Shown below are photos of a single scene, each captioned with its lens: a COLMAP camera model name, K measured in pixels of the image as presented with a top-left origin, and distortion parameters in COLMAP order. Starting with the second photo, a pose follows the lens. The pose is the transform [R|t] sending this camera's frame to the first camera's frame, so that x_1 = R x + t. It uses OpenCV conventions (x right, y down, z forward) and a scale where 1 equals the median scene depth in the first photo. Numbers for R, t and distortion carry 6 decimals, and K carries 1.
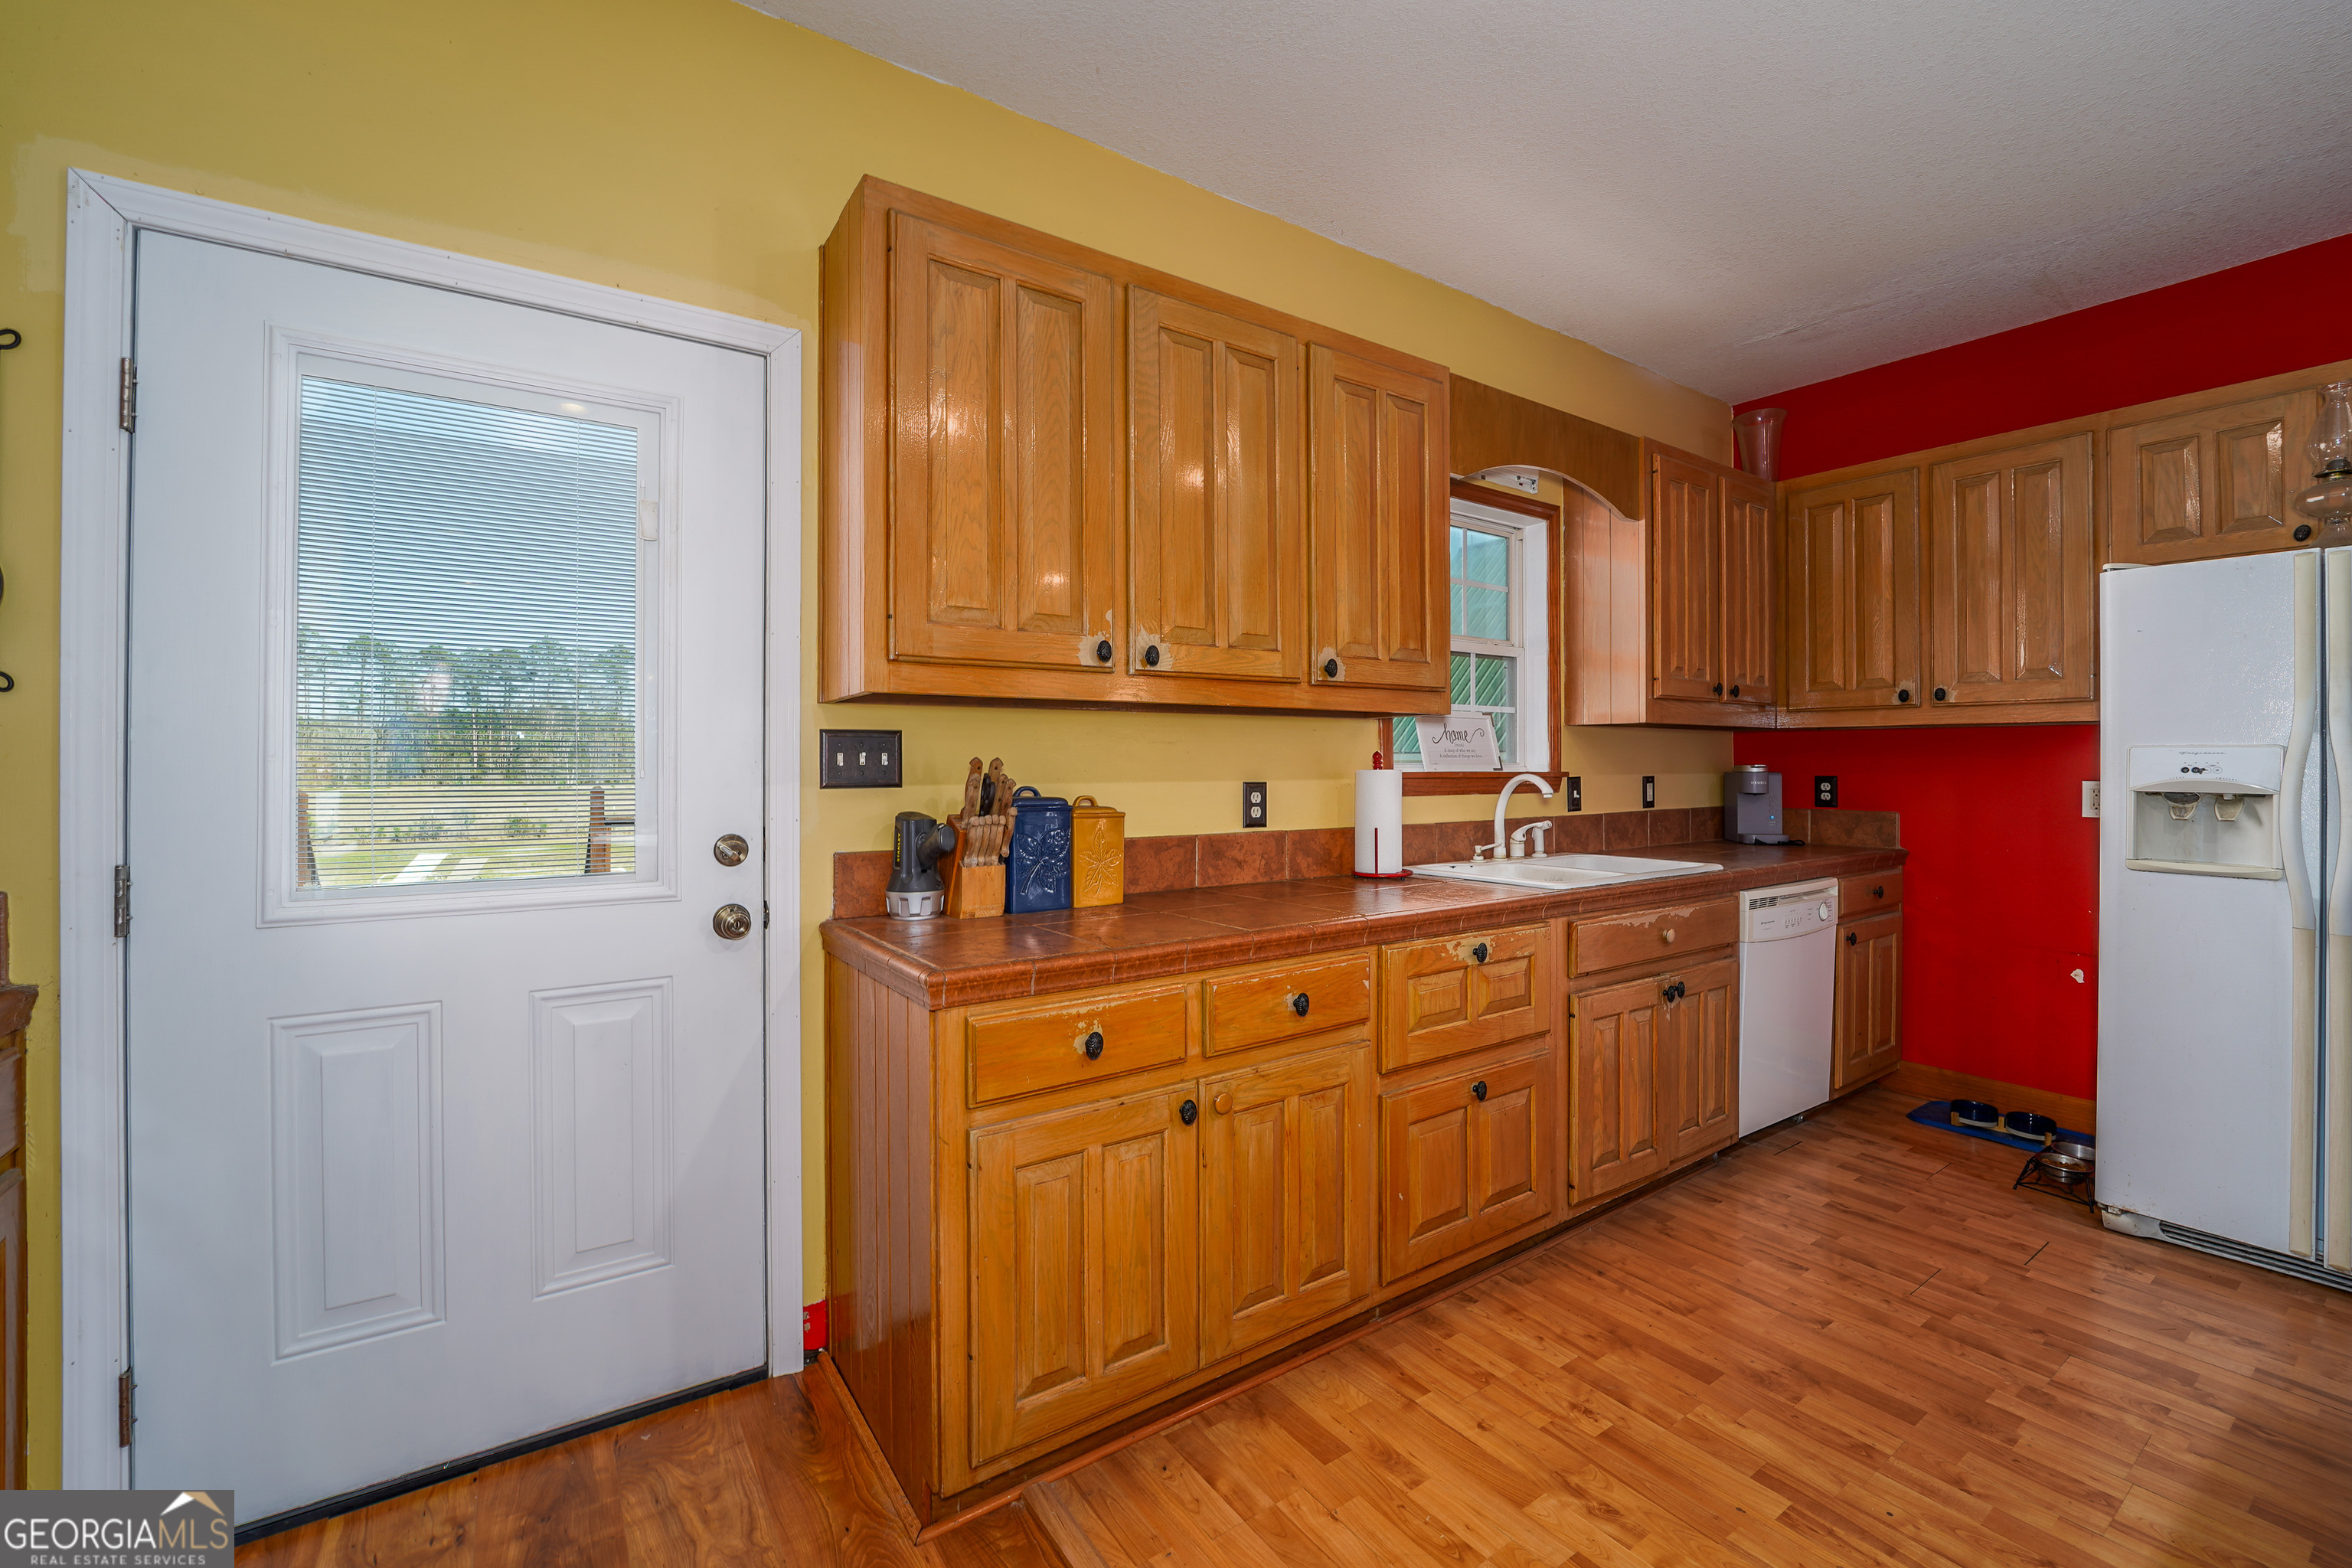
lens RADIAL K [[970.1, 0, 1164.1], [0, 970.1, 754.3], [0, 0, 1]] dist [-0.011596, 0.000453]
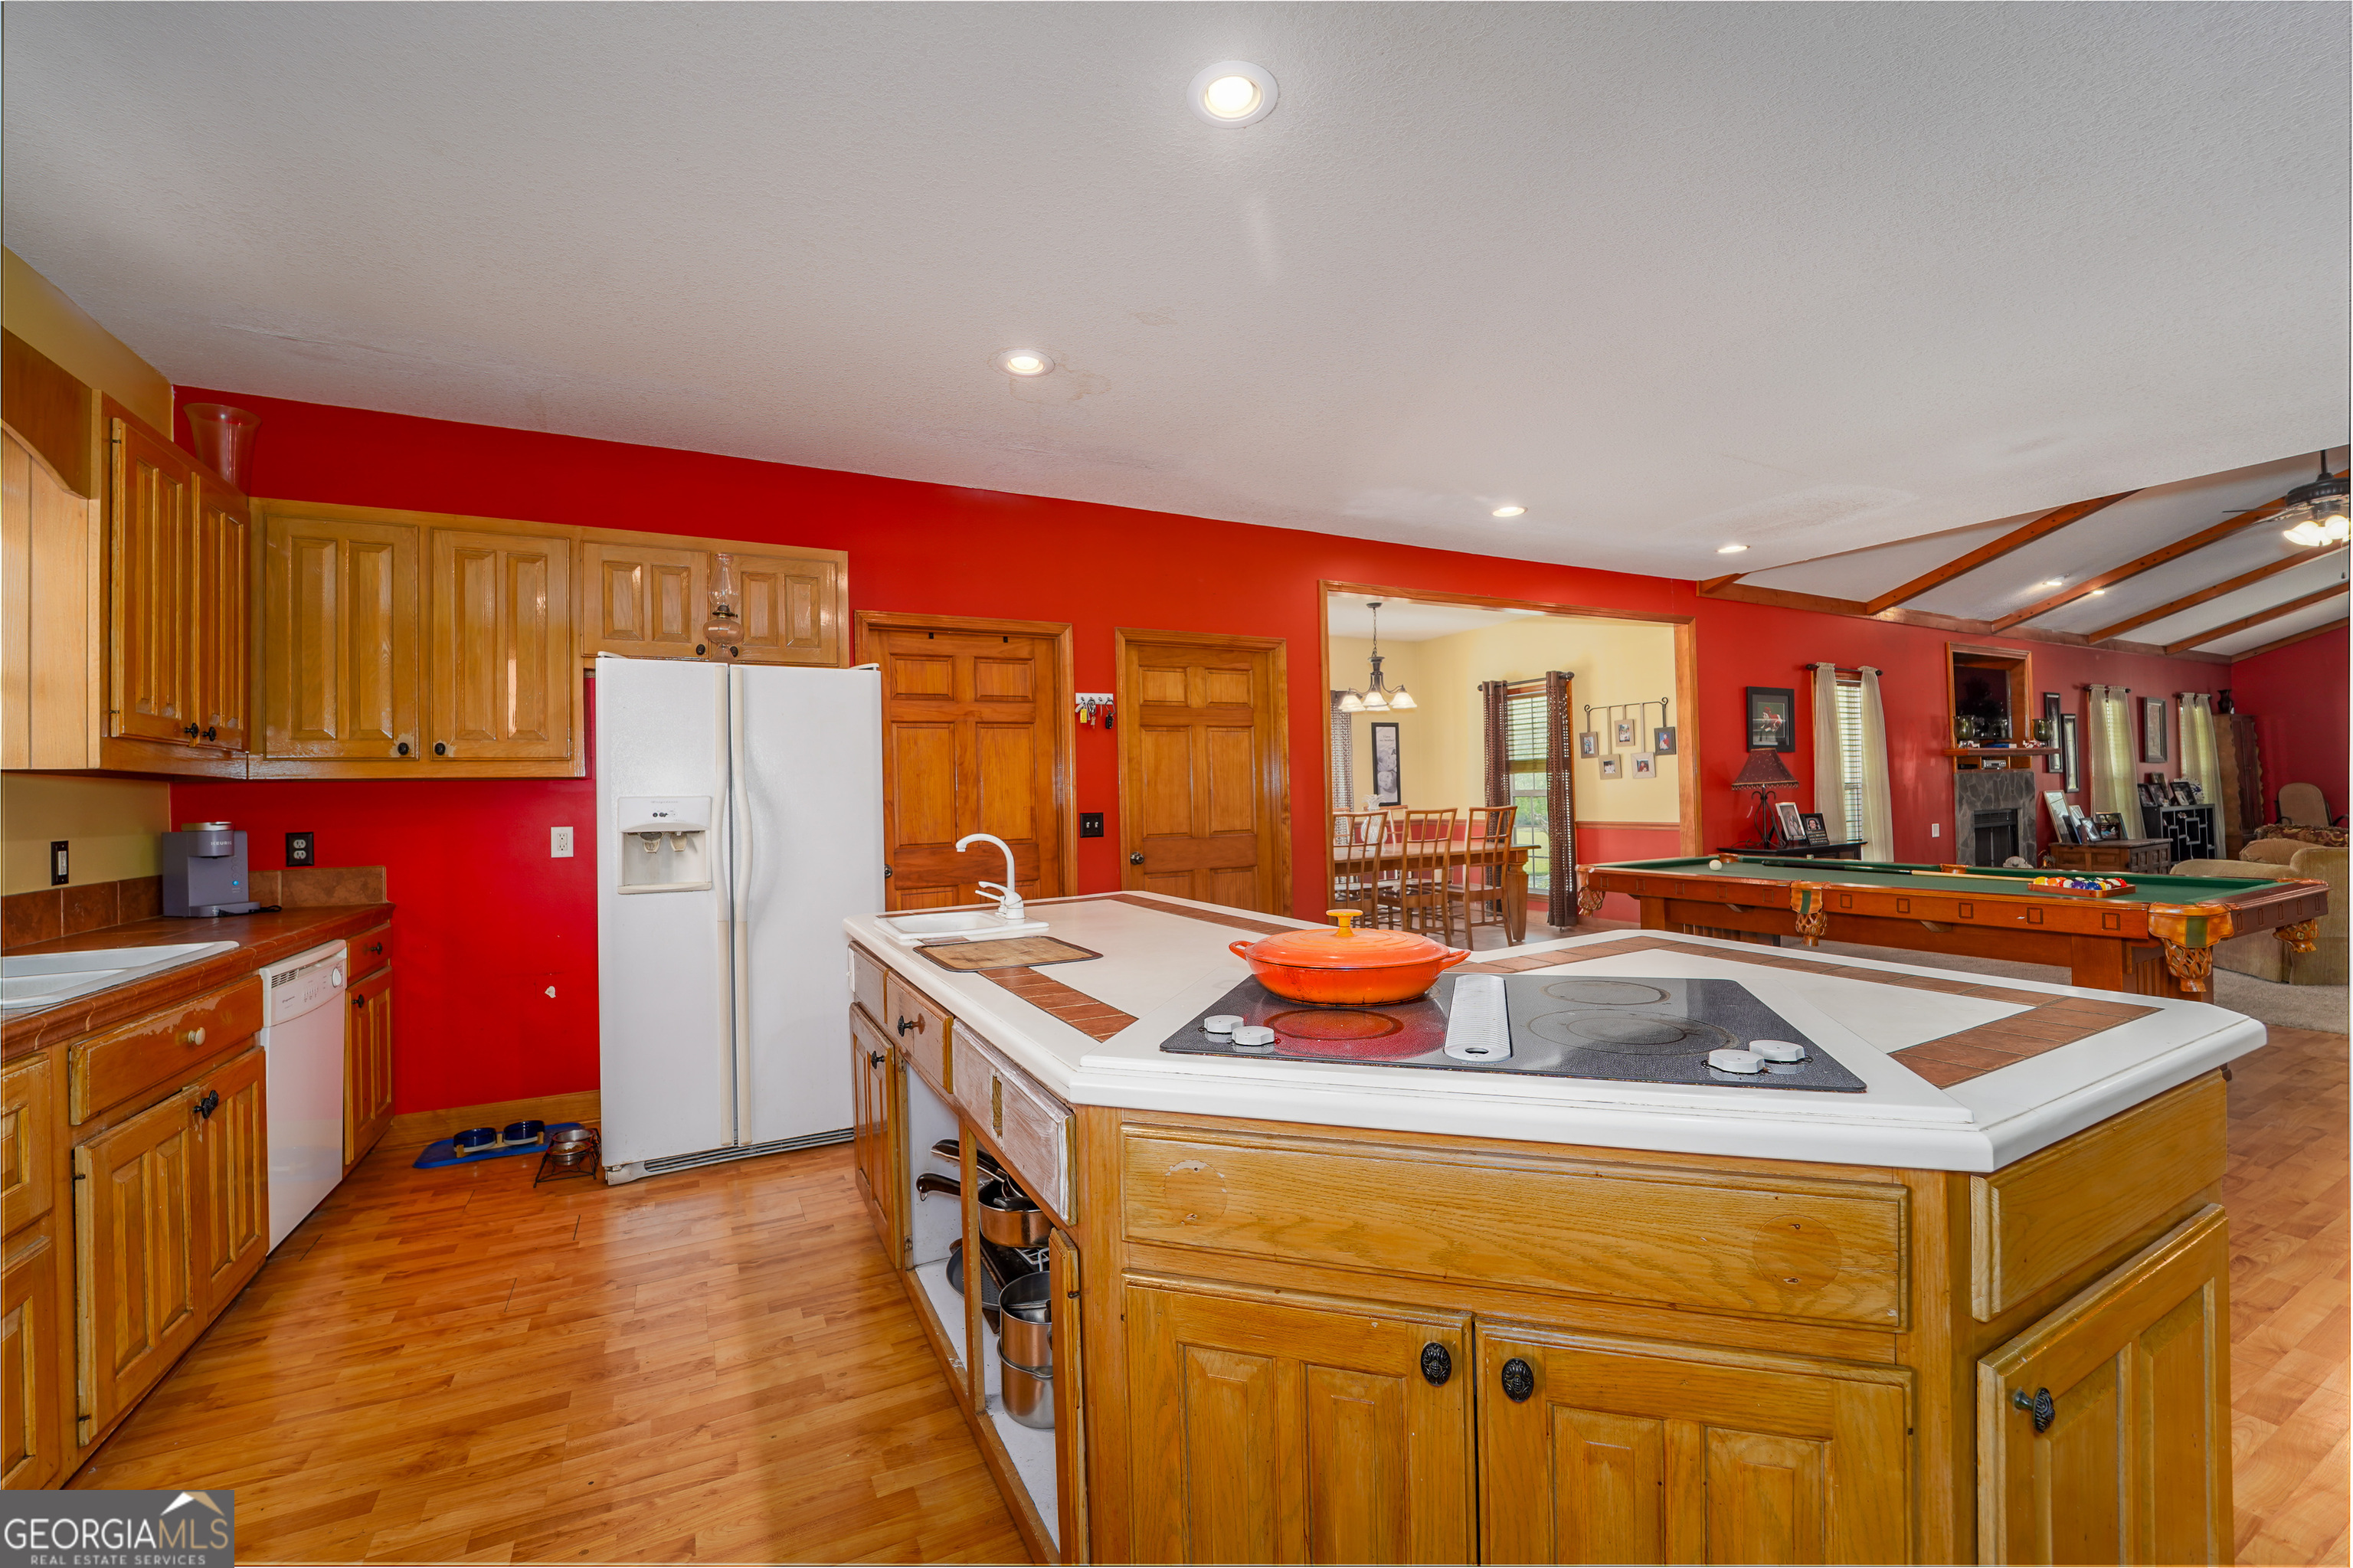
lens RADIAL K [[970.5, 0, 1168.9], [0, 970.5, 779.7], [0, 0, 1]] dist [-0.011596, 0.000453]
pose [[0.142005, 0.014990, 0.989752, -0.136543], [0.016082, 0.999718, -0.017449, 0.002353], [-0.989735, 0.018395, 0.141724, 0.081607]]
